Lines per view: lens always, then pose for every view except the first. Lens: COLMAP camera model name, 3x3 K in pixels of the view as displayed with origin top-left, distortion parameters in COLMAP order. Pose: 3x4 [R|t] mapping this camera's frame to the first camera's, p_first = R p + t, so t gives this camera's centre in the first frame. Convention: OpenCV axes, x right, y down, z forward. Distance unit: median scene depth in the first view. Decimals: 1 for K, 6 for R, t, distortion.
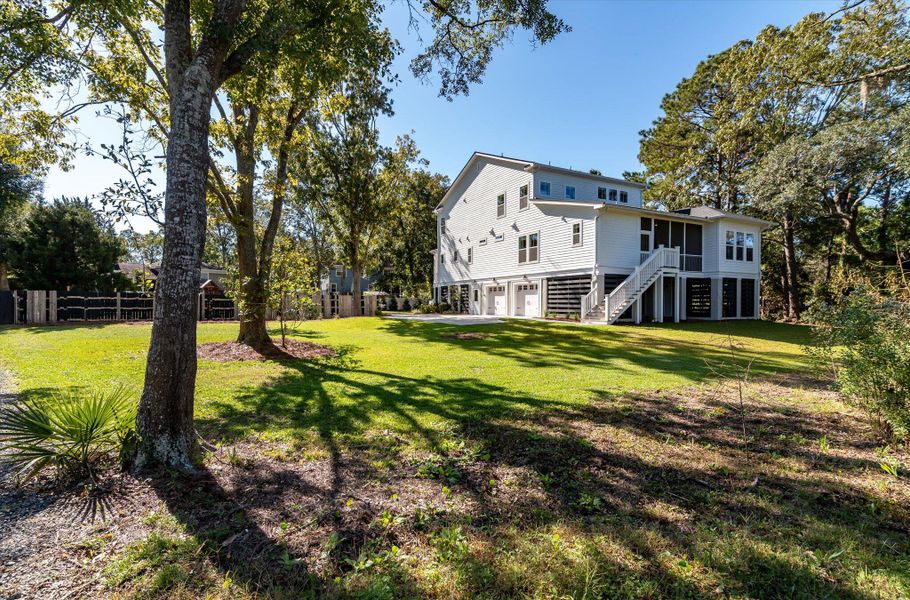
lens RADIAL K [[417.9, 0, 442.7], [0, 417.9, 307.2], [0, 0, 1]] dist [0.018708, 0.000029]
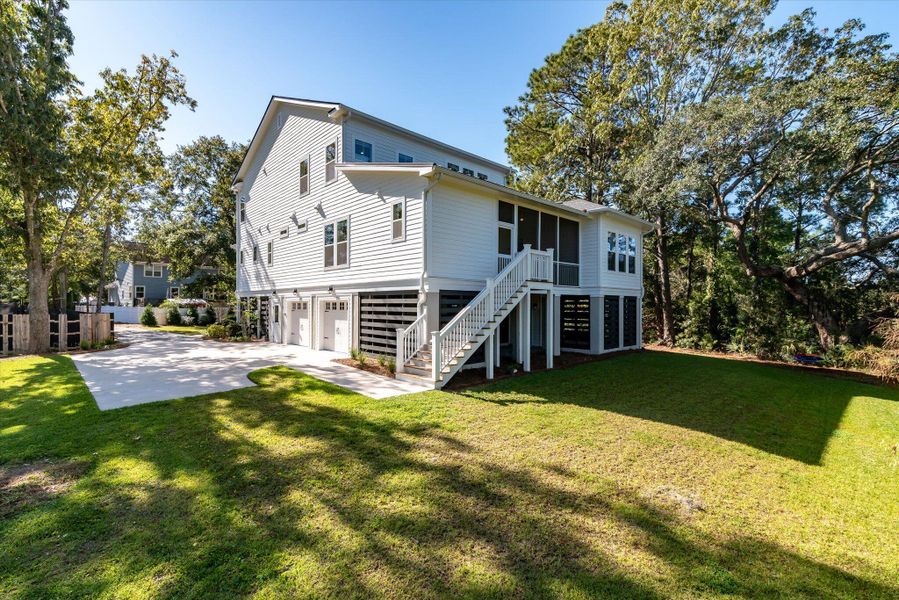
lens RADIAL K [[399.2, 0, 449.5], [0, 399.2, 300.0], [0, 0, 1]] dist [0.013799, 0.000008]
pose [[0.962264, 0.005557, 0.272061, 0.212781], [-0.000082, 0.999797, -0.020129, -0.046654], [-0.272118, 0.019347, 0.962069, 0.396372]]
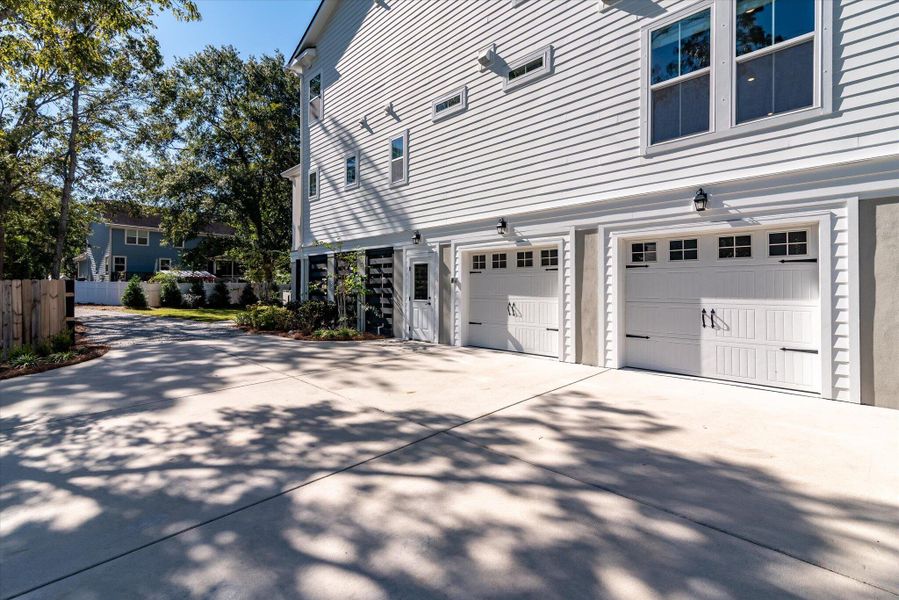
lens RADIAL K [[406.6, 0, 452.4], [0, 406.6, 282.0], [0, 0, 1]] dist [0.001377, 0.000118]
pose [[0.952313, 0.006144, 0.305062, 0.010831], [0.000023, 0.999796, -0.020211, -0.027057], [-0.305124, 0.019254, 0.952118, 0.876168]]
